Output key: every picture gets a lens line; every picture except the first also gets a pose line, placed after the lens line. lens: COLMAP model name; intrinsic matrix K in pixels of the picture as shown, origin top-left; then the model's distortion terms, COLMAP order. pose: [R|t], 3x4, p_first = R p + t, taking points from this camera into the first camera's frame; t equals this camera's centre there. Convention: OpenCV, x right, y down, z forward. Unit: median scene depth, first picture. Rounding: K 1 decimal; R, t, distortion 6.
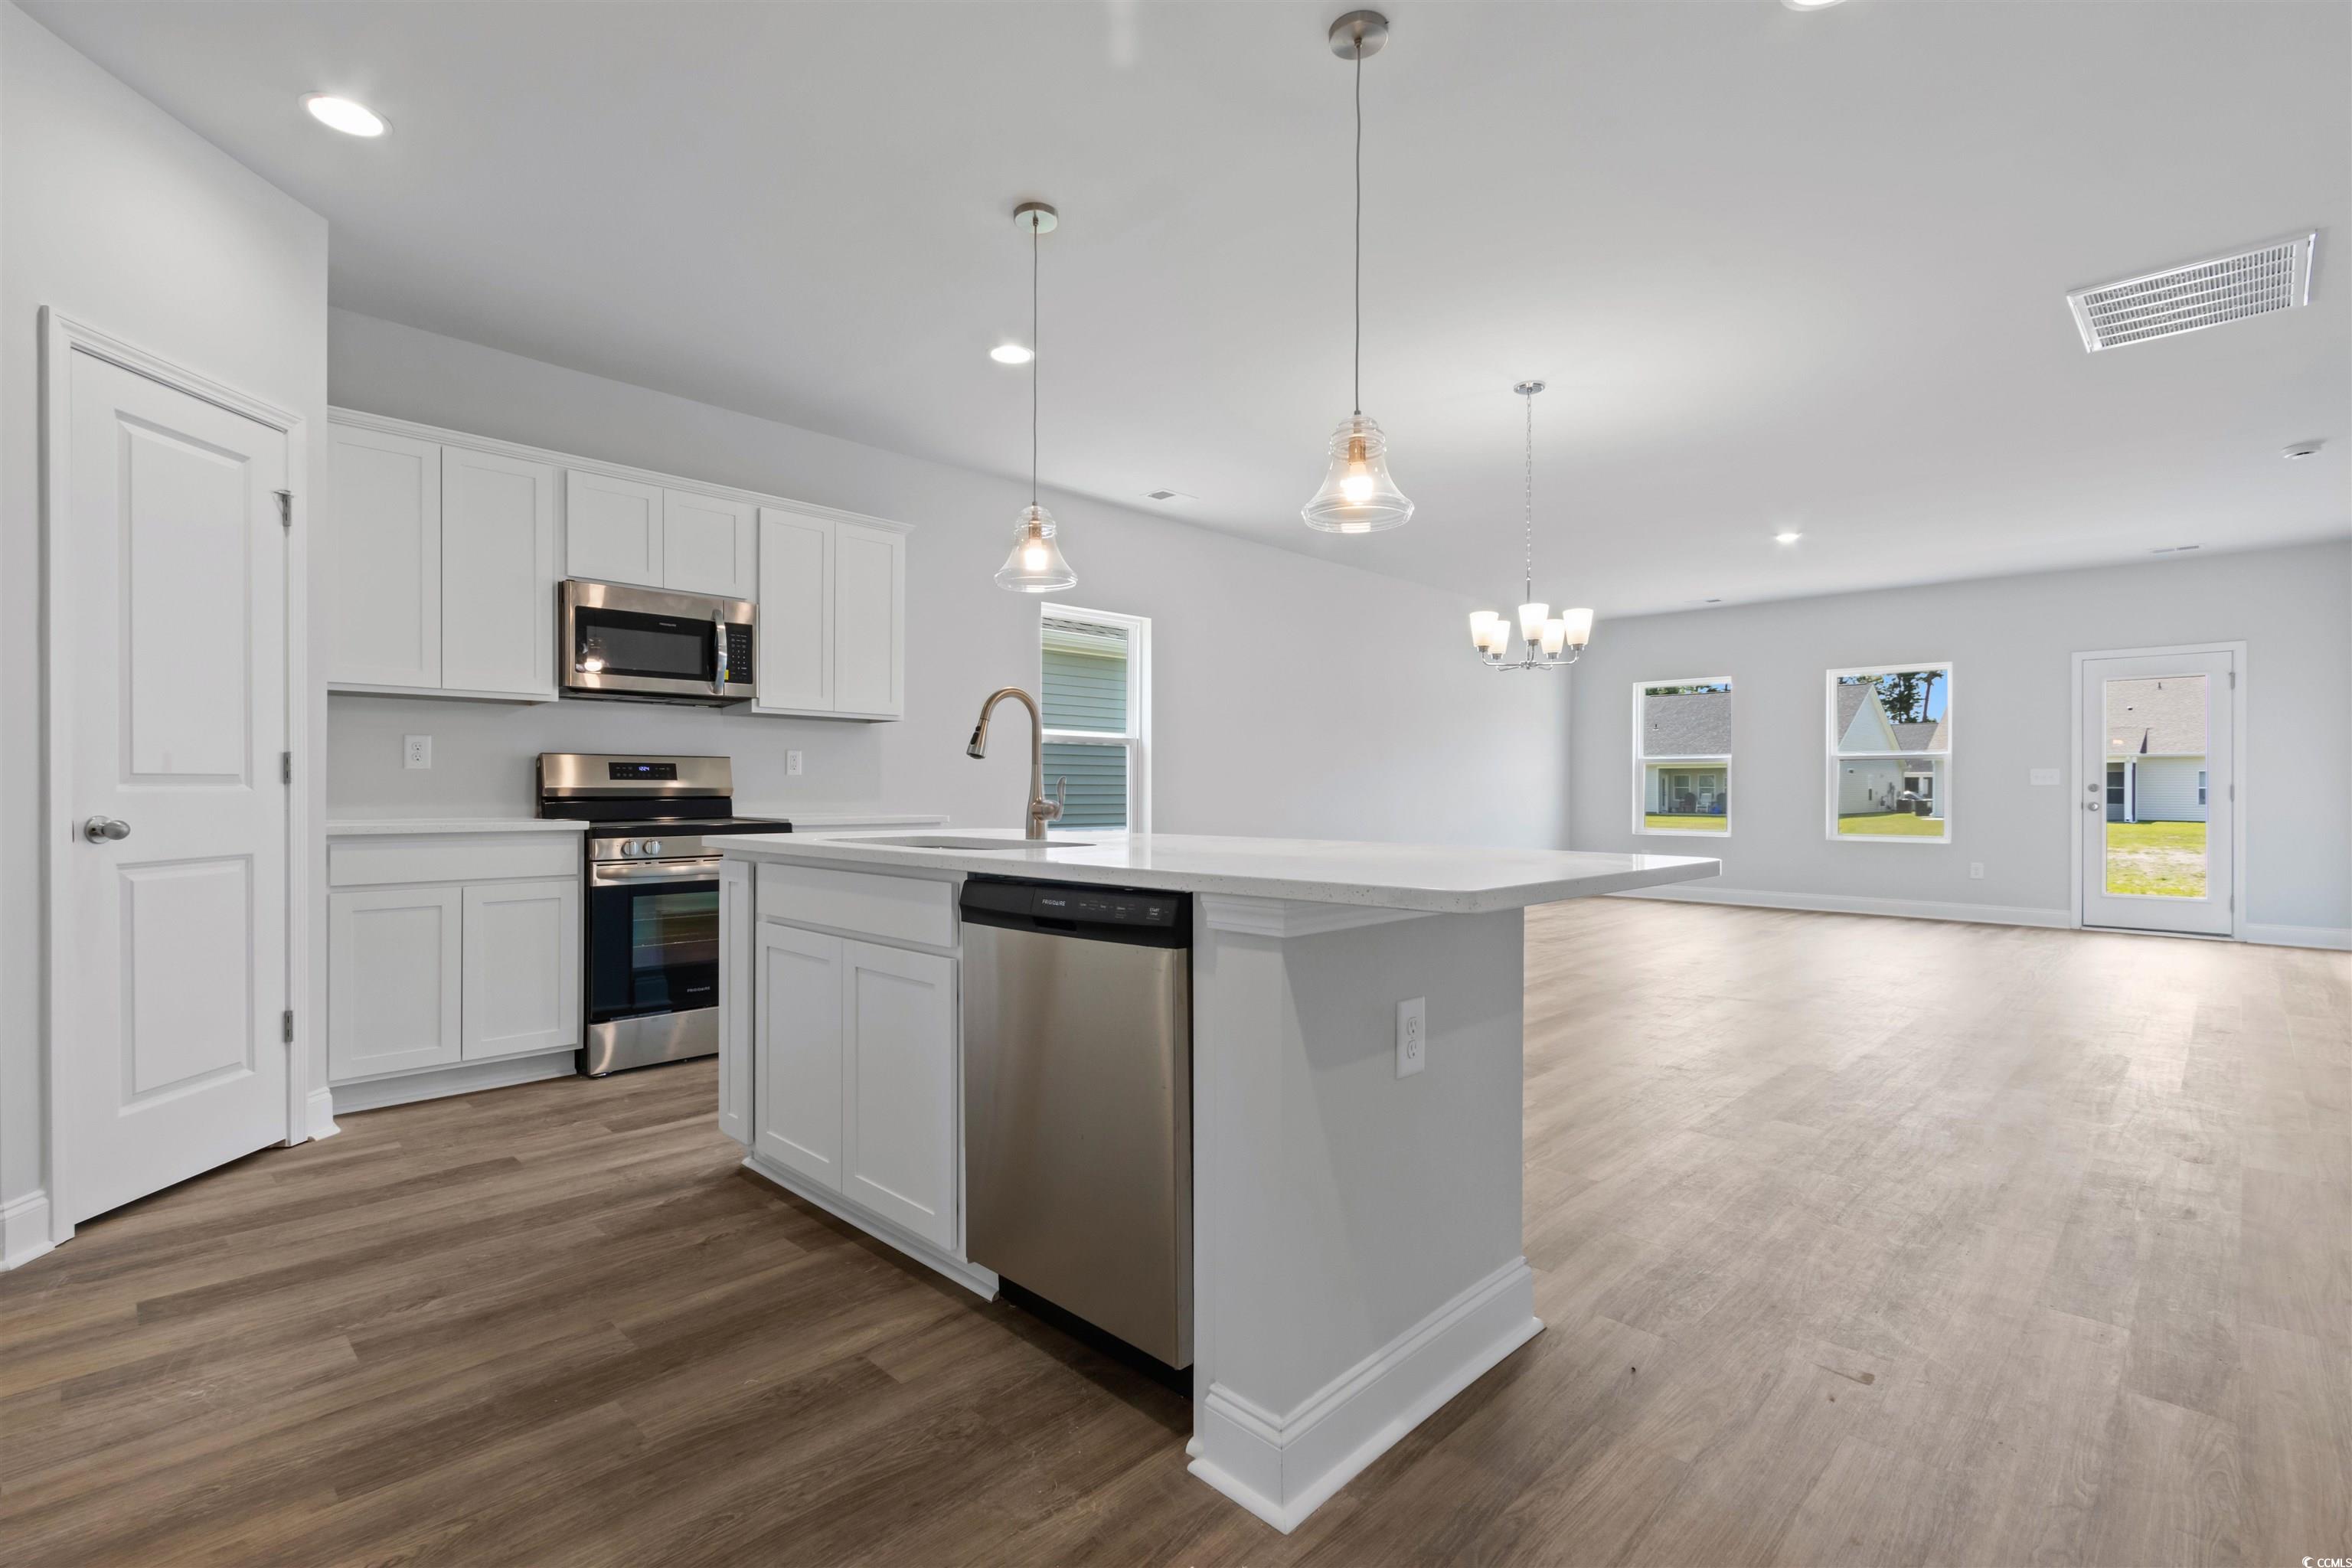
lens RADIAL K [[1072.1, 0, 1138.1], [0, 1072.1, 785.7], [0, 0, 1]] dist [0.001699, 0.000076]
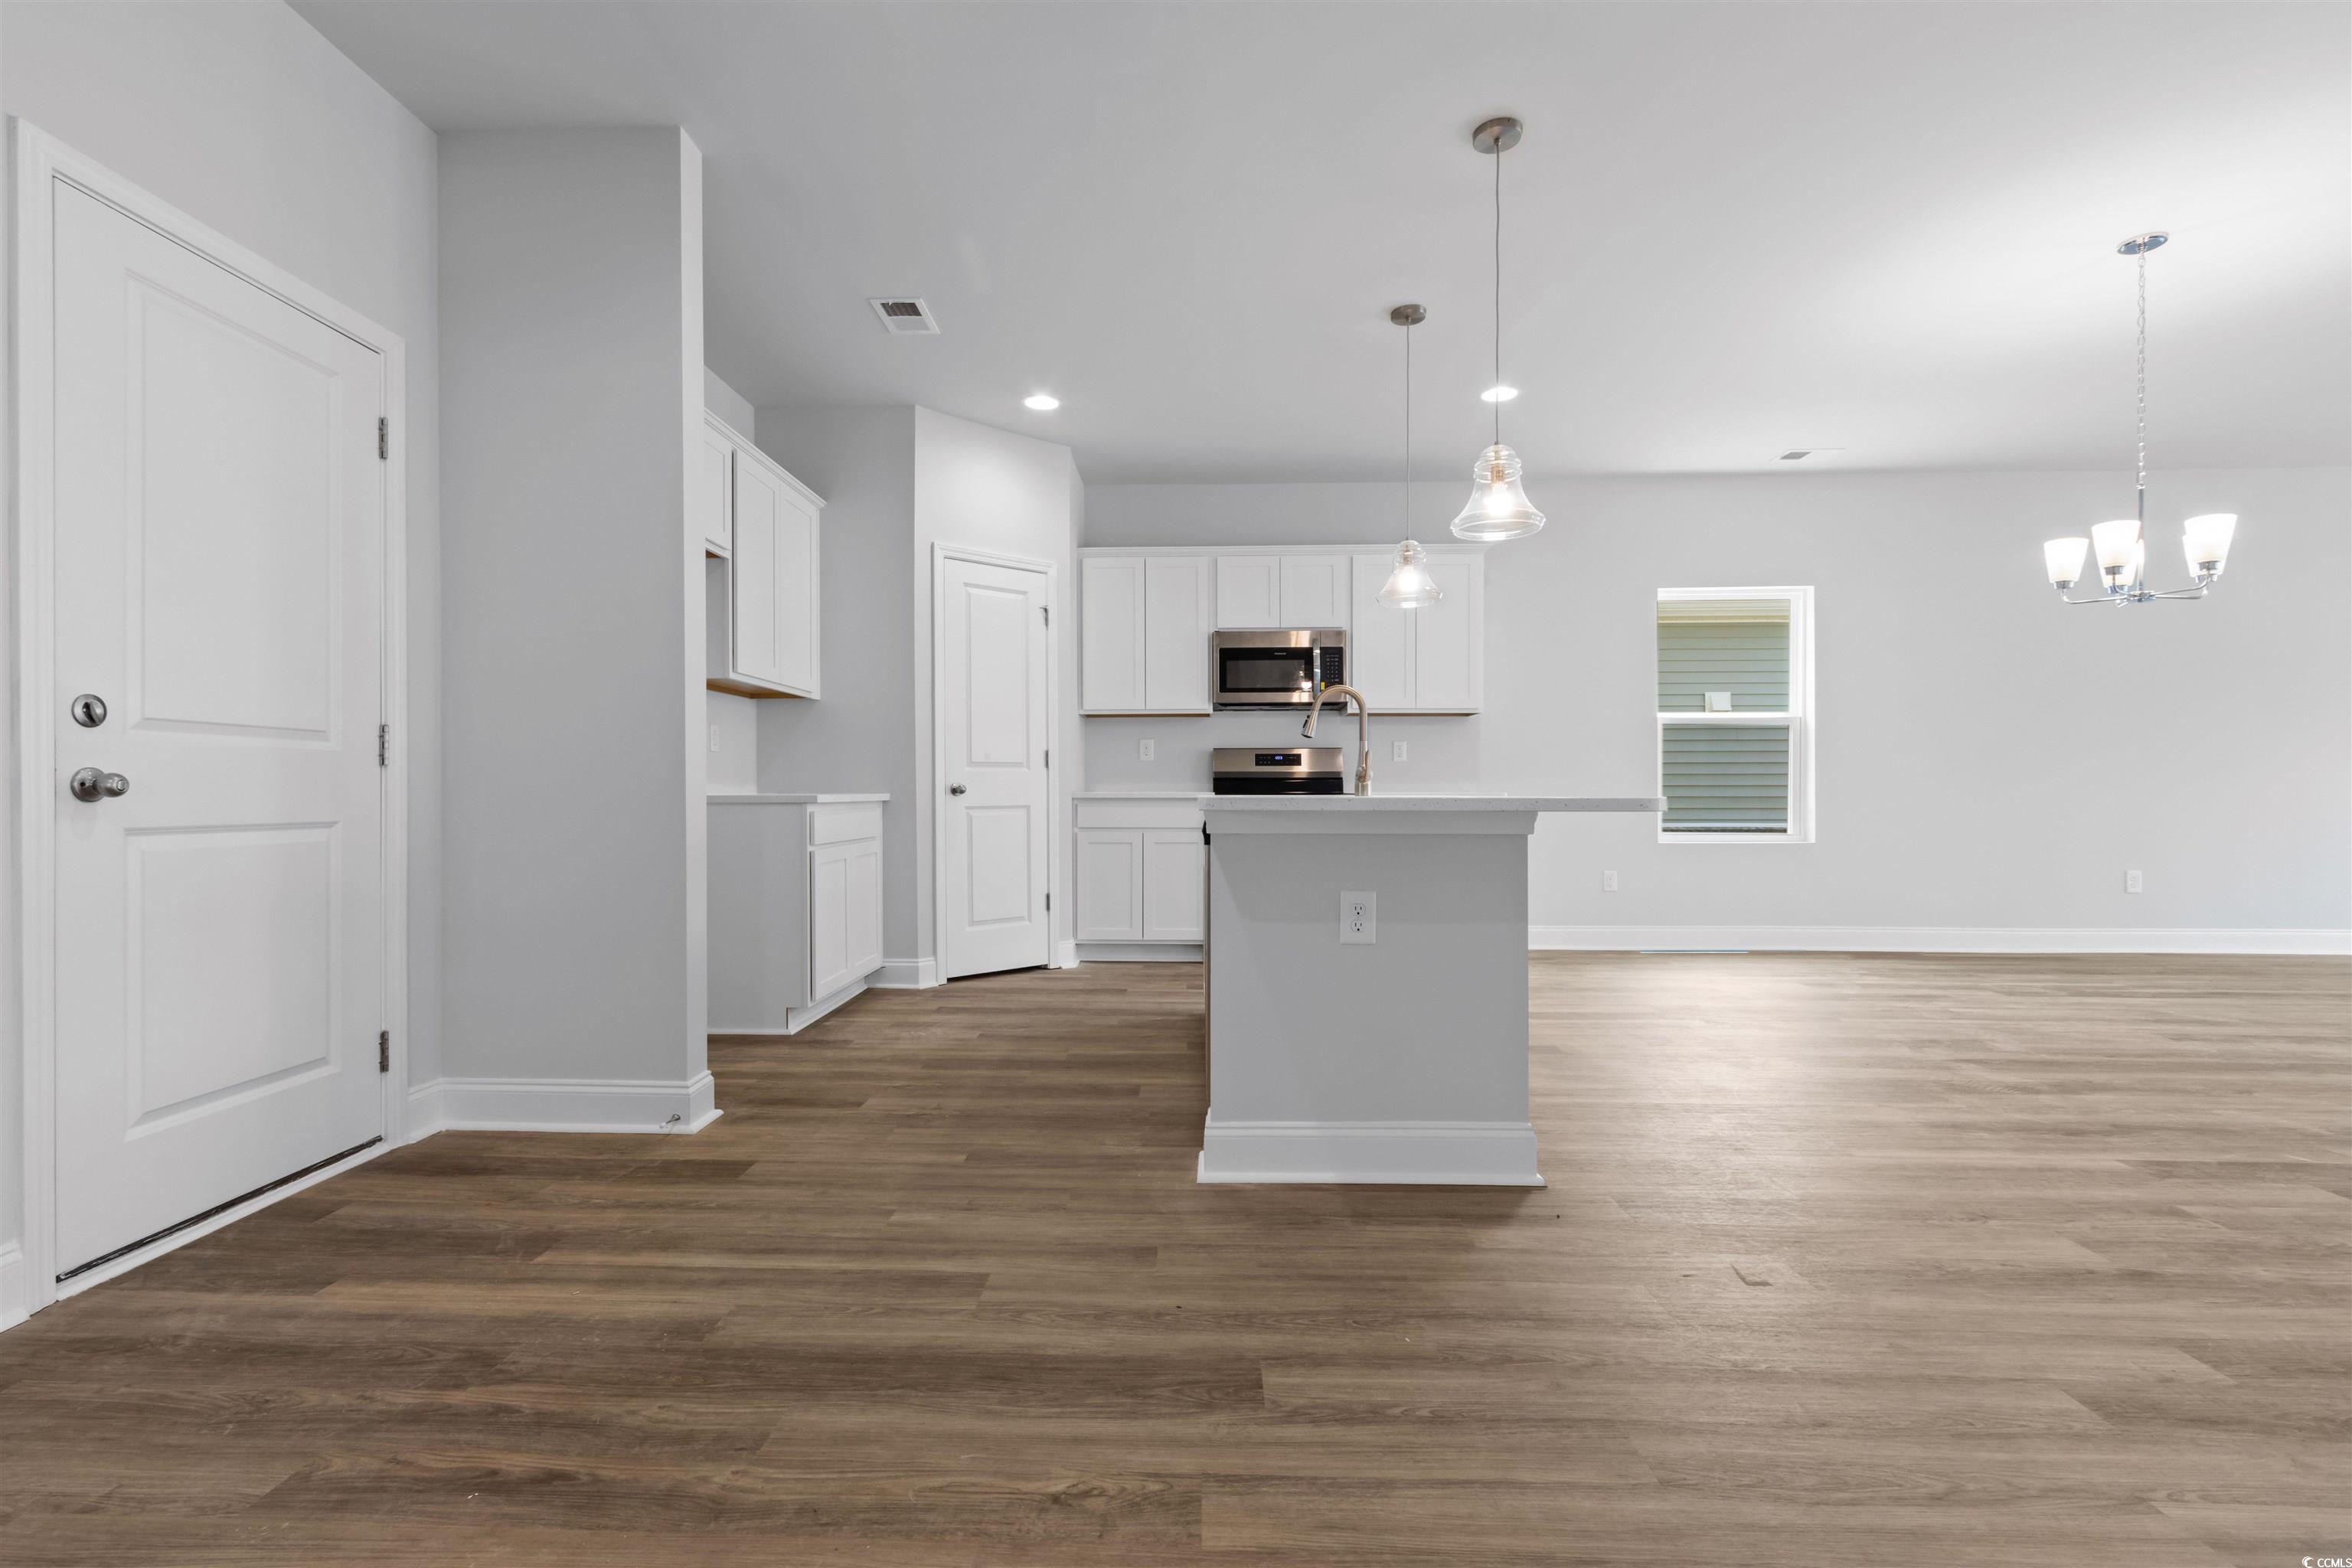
lens RADIAL K [[1069.7, 0, 1162.3], [0, 1069.7, 794.5], [0, 0, 1]] dist [0.003095, 0.000078]
pose [[0.686125, -0.001429, -0.727483, 0.509078], [0.005815, 0.999977, 0.003520, 0.029637], [0.727461, -0.006646, 0.686117, -0.075236]]
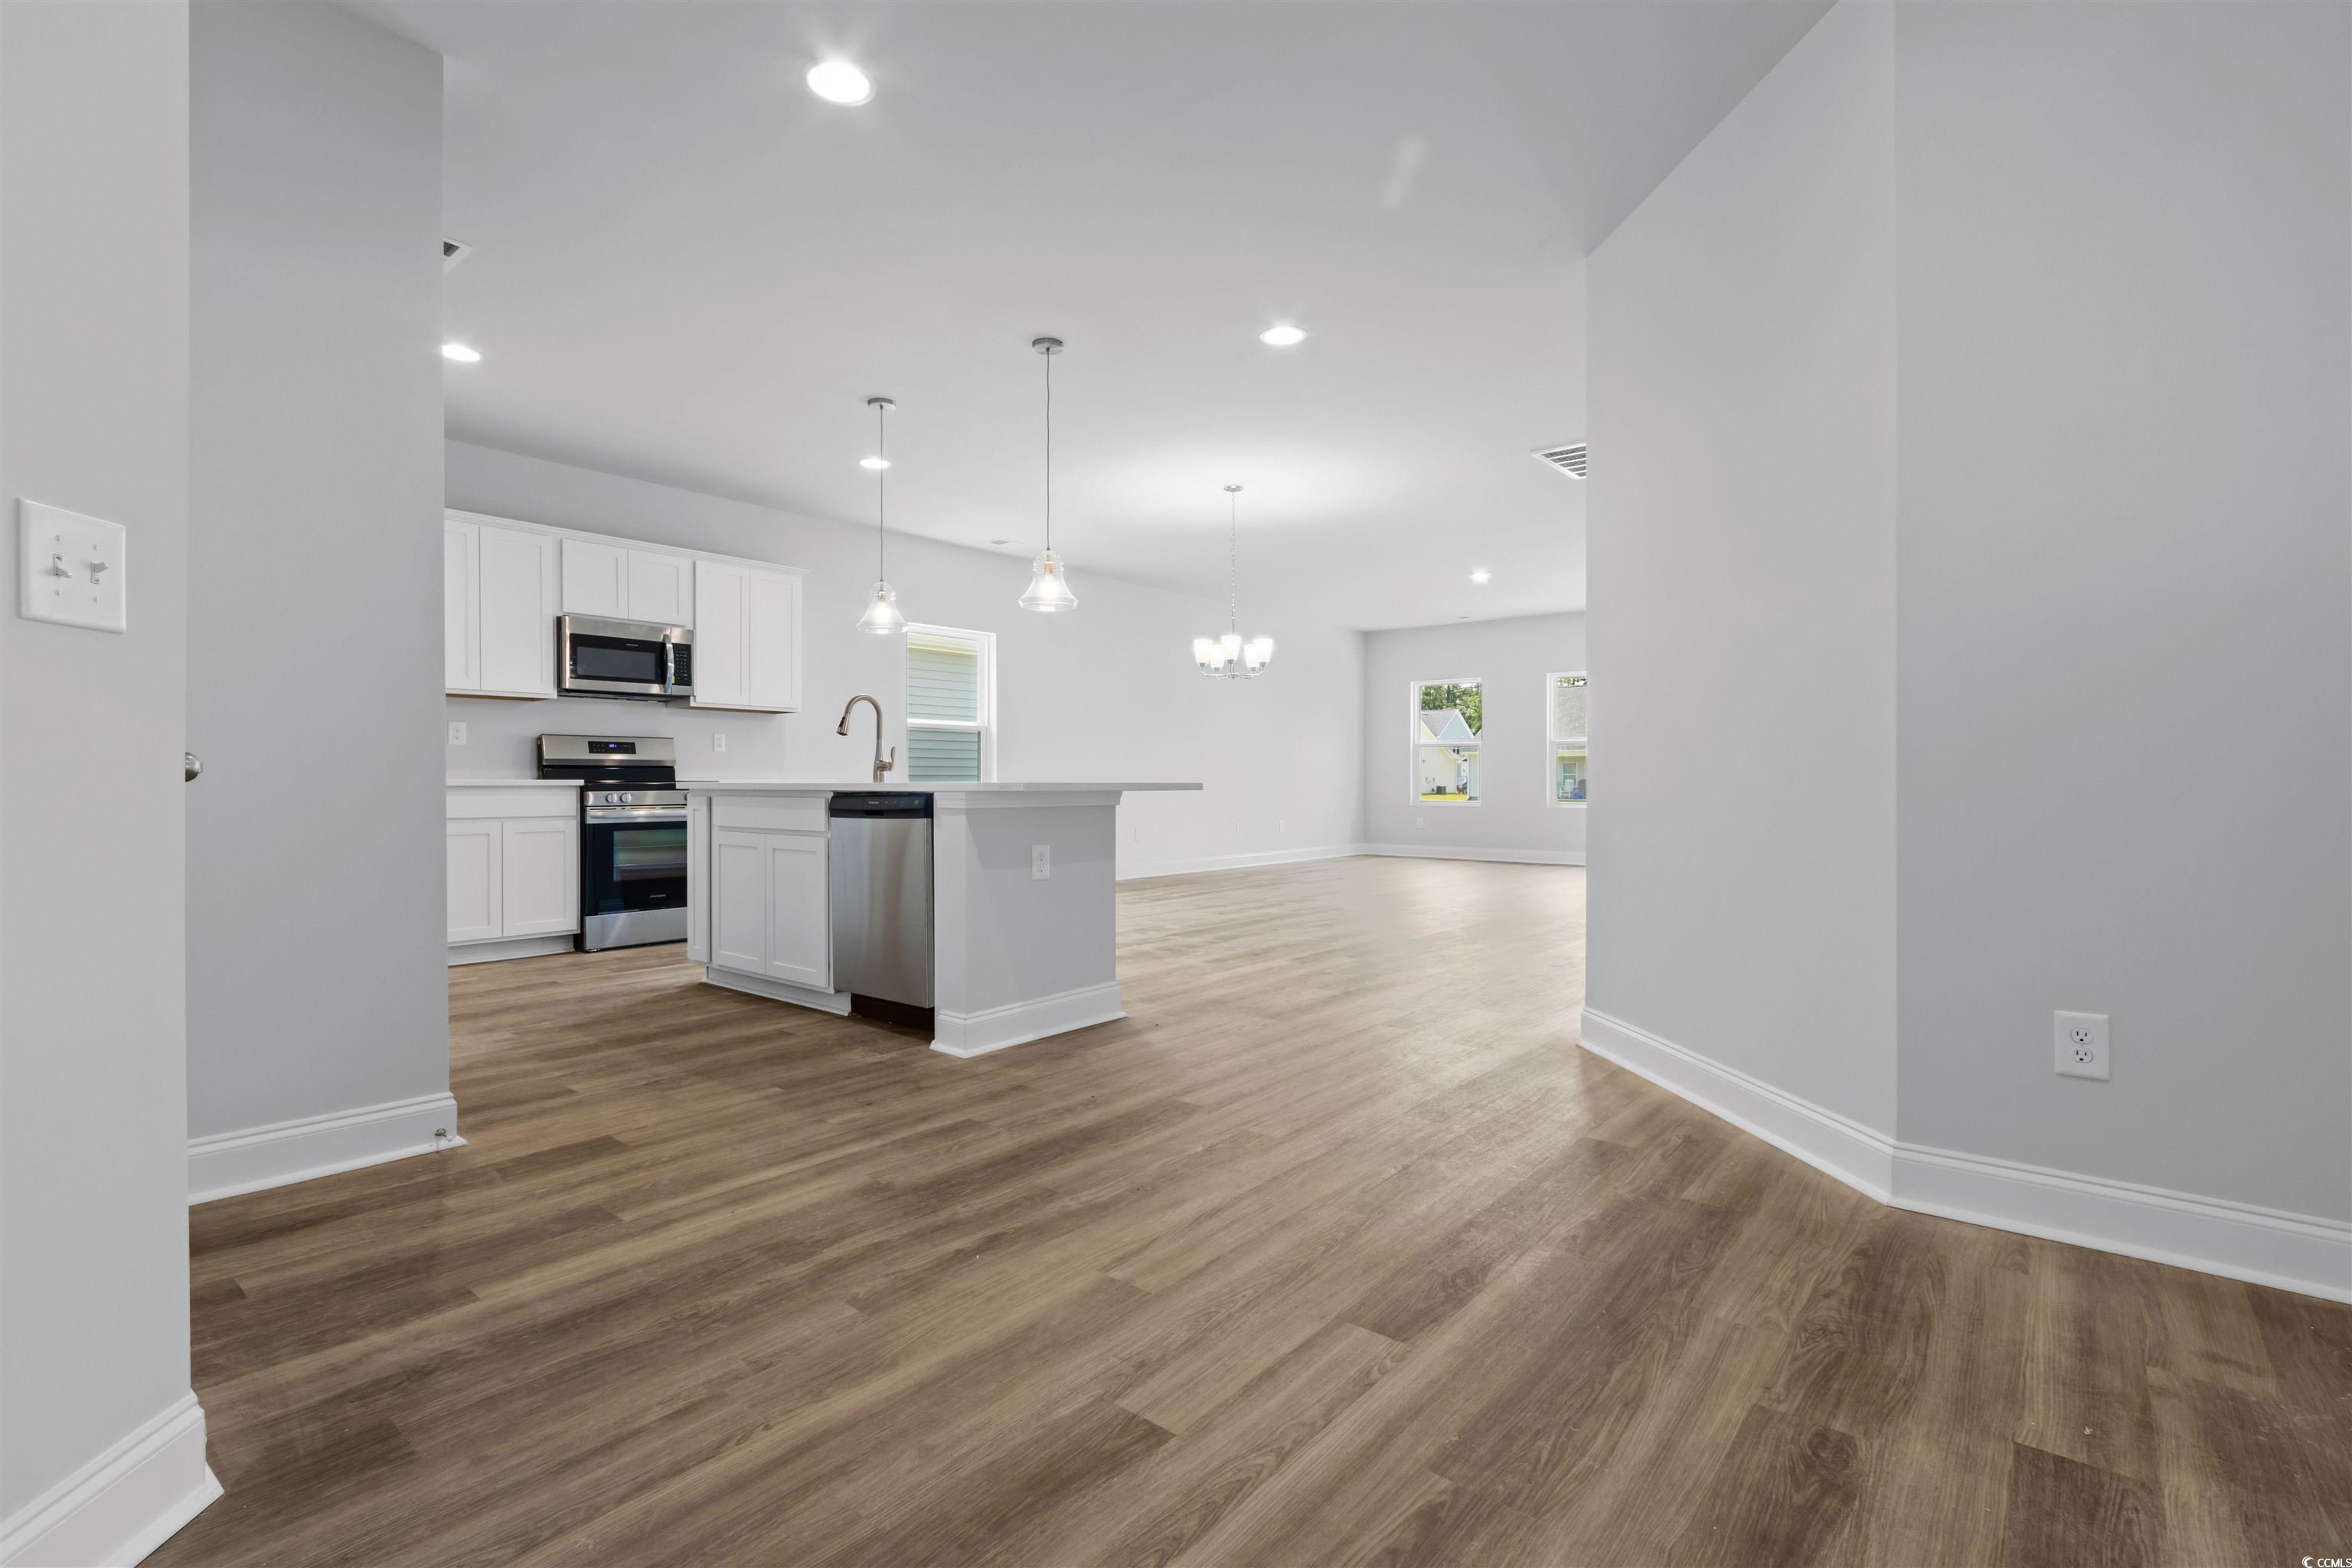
lens RADIAL K [[1072.1, 0, 1138.1], [0, 1072.1, 785.7], [0, 0, 1]] dist [0.001699, 0.000076]
pose [[0.996179, -0.002193, 0.087307, 0.119790], [0.001368, 0.999954, 0.009505, 0.027654], [-0.087324, -0.009349, 0.996136, -0.531601]]
